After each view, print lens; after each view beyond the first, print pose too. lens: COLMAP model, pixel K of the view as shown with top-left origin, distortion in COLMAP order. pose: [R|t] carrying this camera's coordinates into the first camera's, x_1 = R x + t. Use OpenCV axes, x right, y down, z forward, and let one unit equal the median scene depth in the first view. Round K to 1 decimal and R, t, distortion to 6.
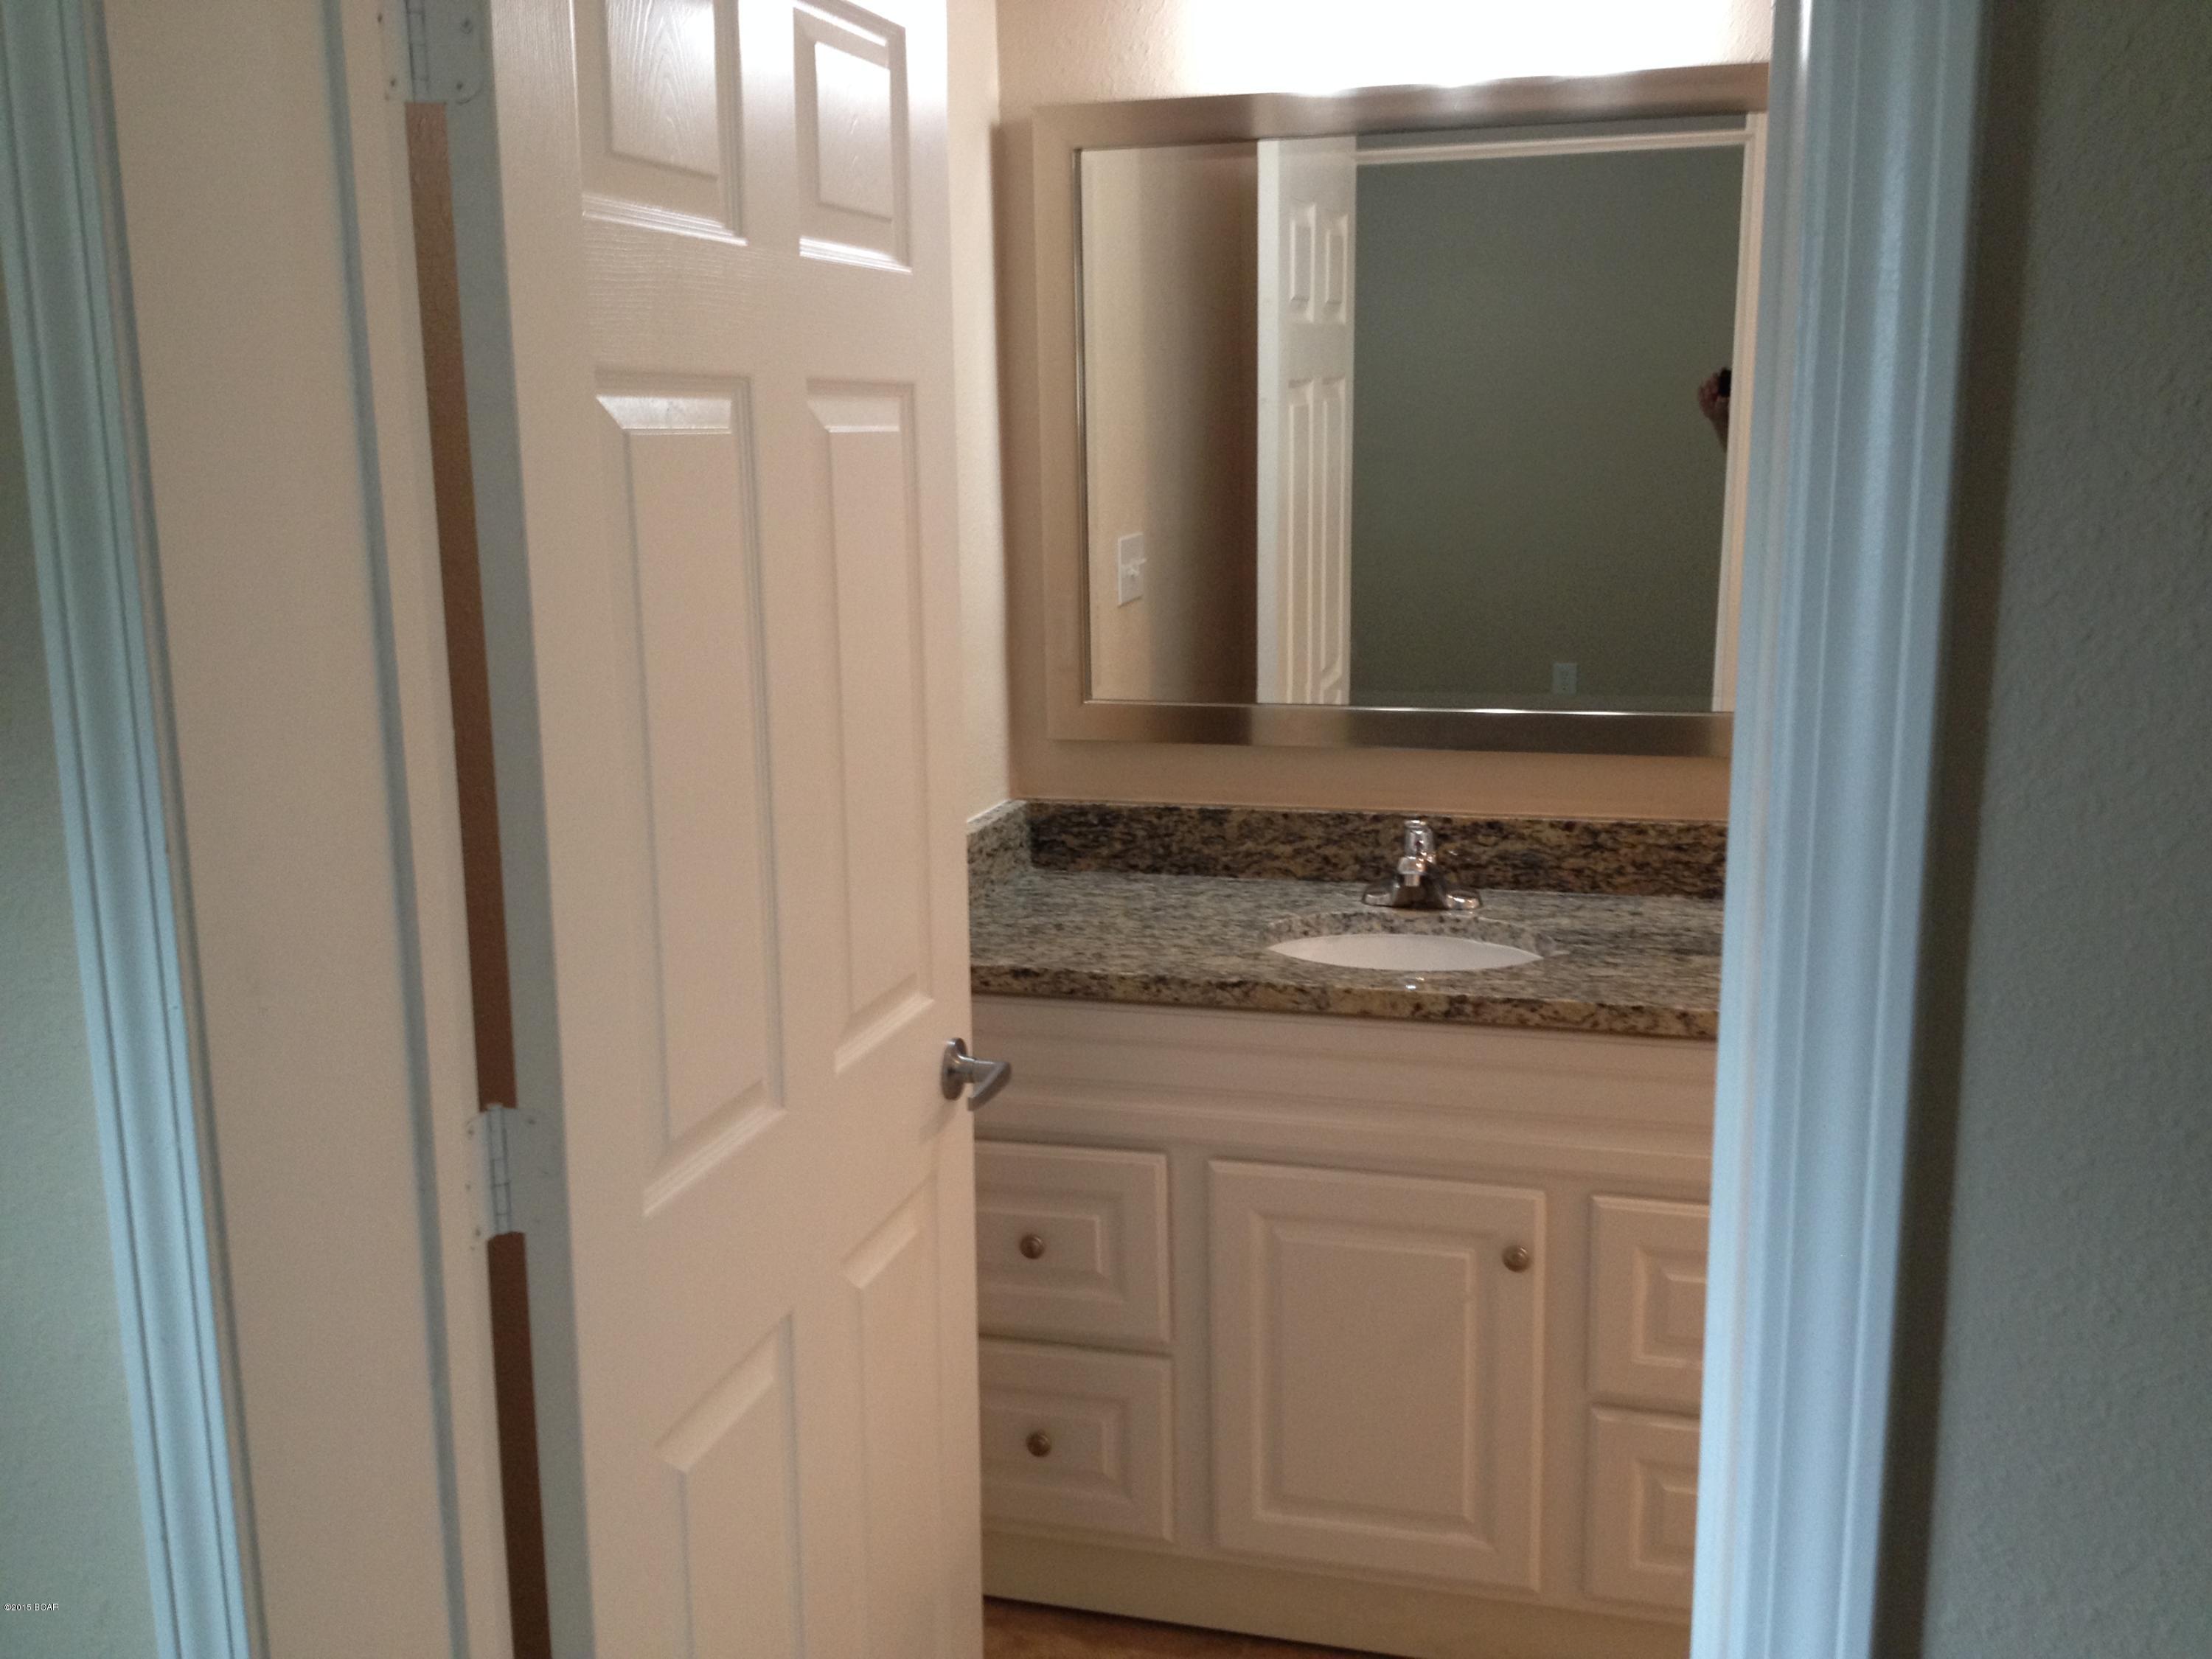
lens RADIAL K [[2072.2, 0, 1102.4], [0, 2072.2, 835.1], [0, 0, 1]] dist [0.205255, -0.496866]
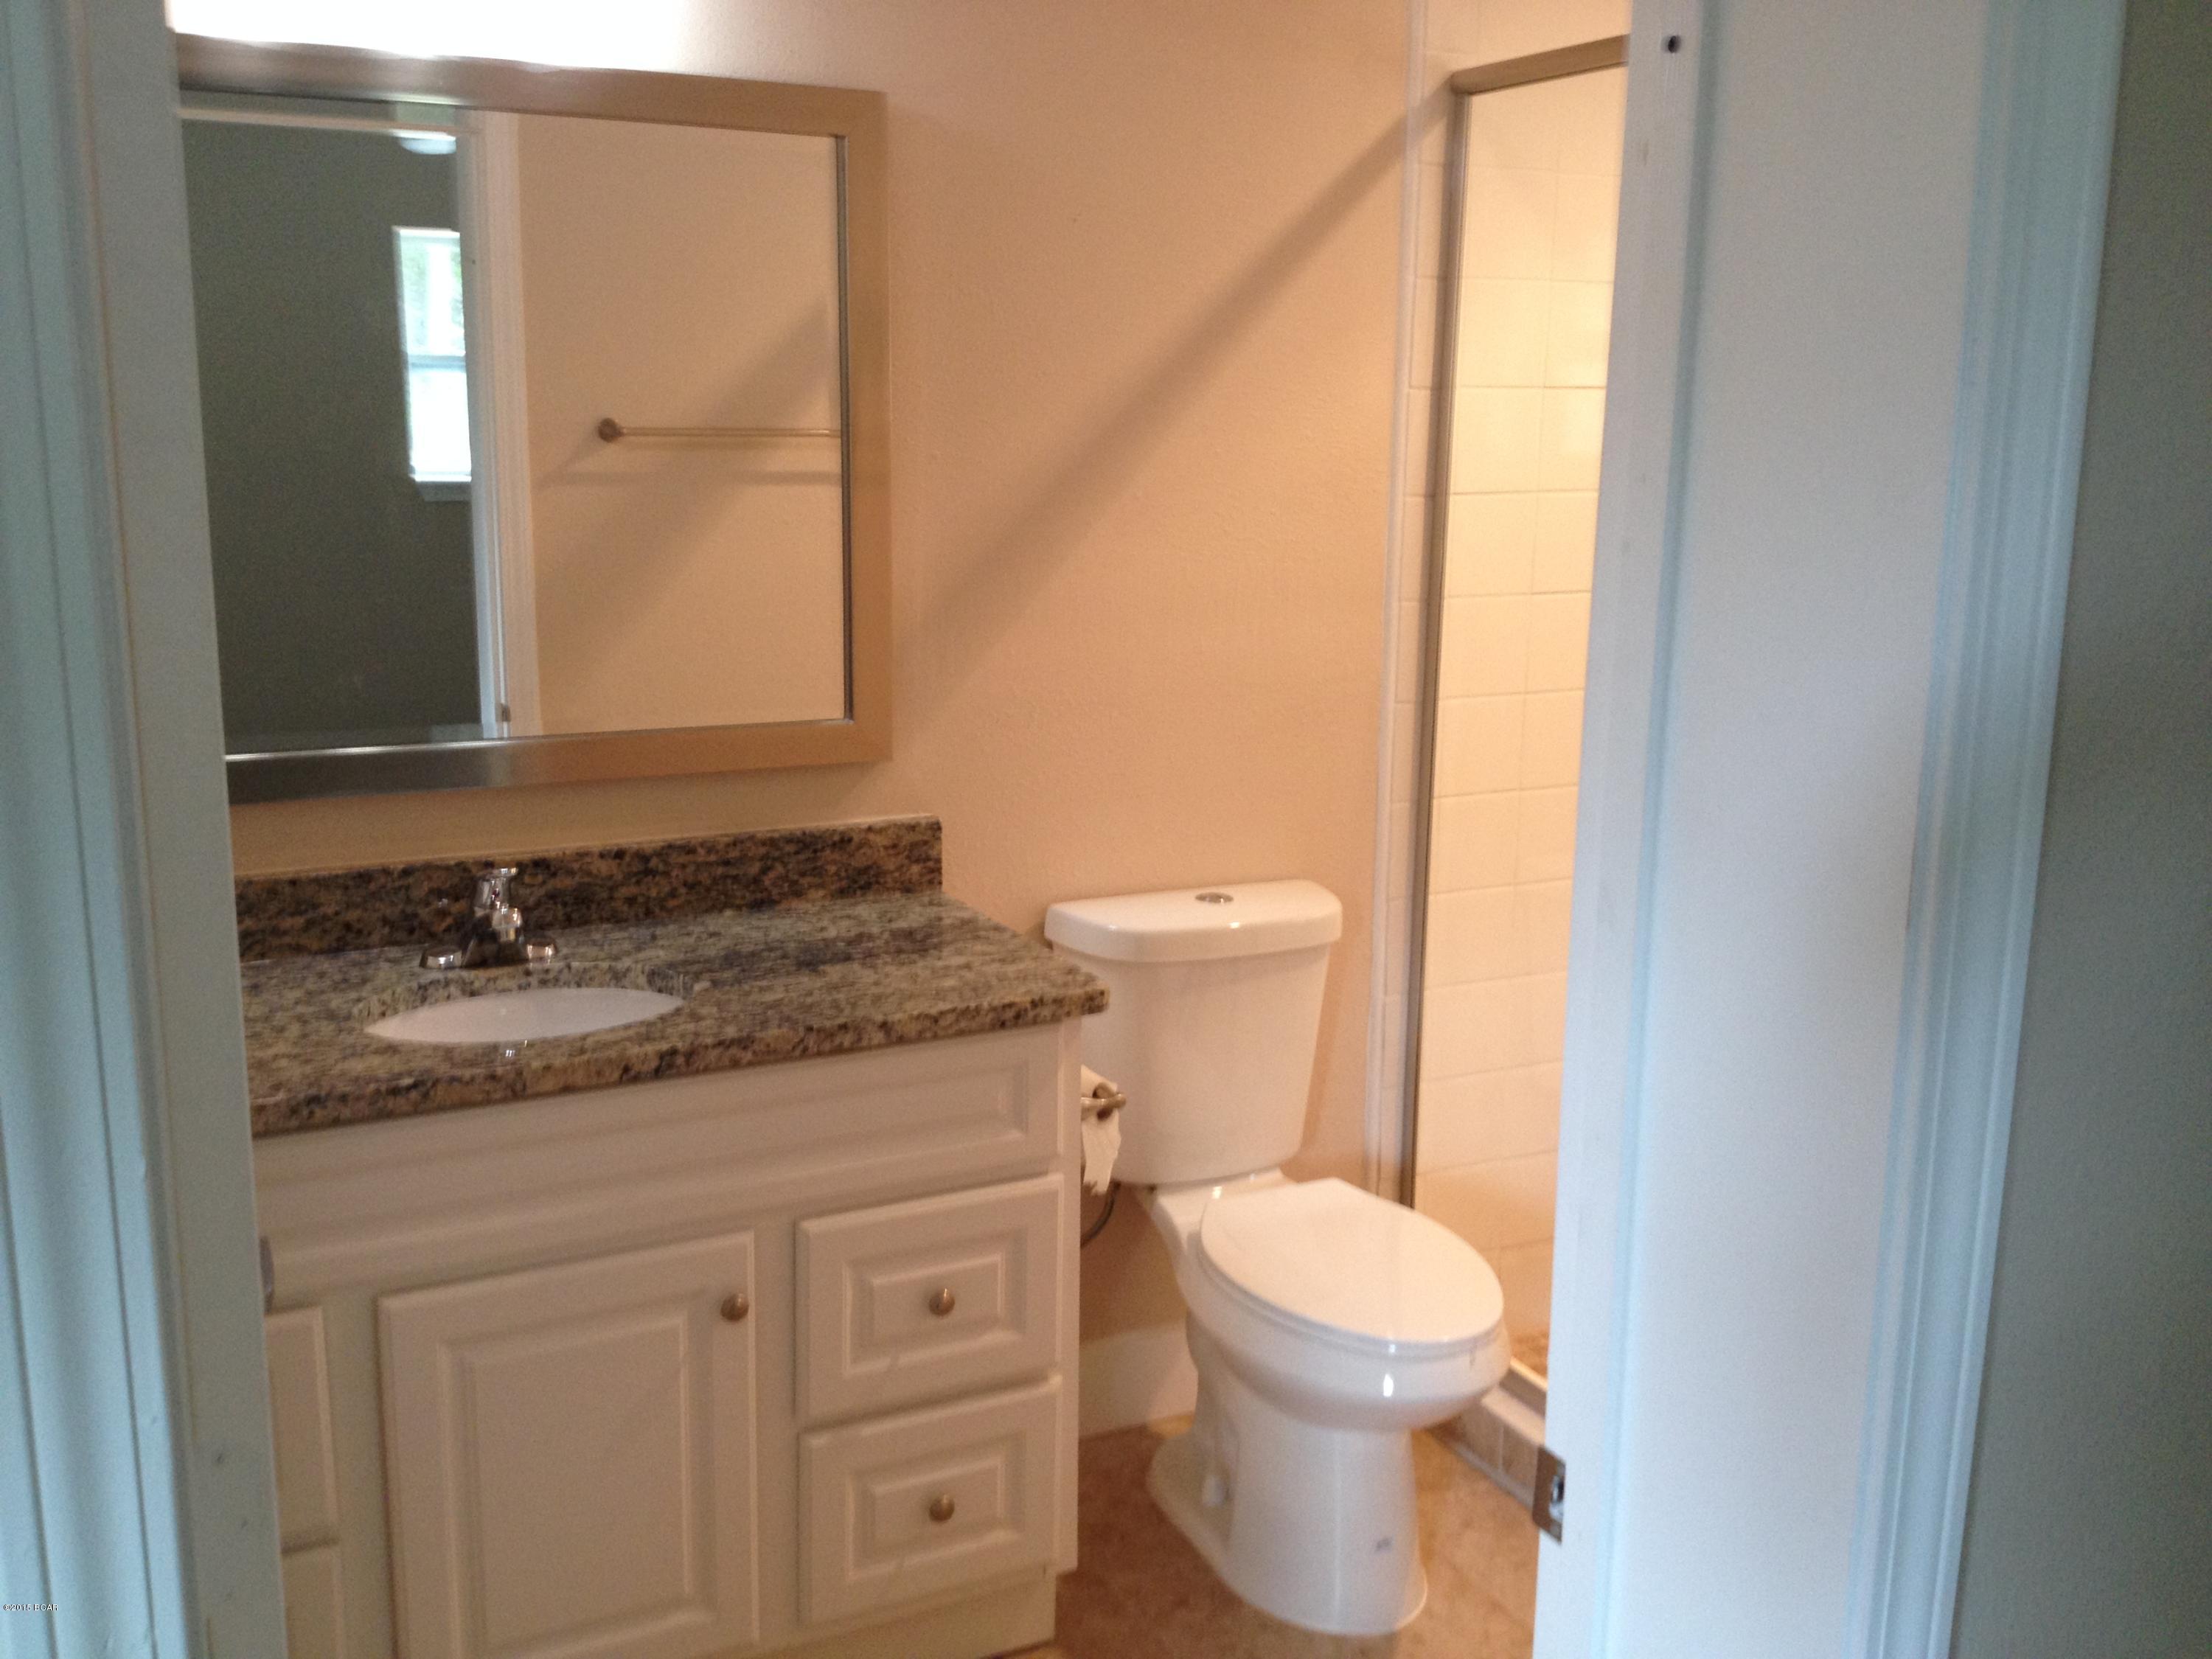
lens RADIAL K [[2072.2, 0, 1102.4], [0, 2072.2, 835.1], [0, 0, 1]] dist [0.205255, -0.496866]
pose [[0.731479, -0.115501, 0.672011, -0.264033], [0.111230, 0.992560, 0.049523, -0.036845], [-0.672731, 0.038523, 0.738884, 0.148905]]
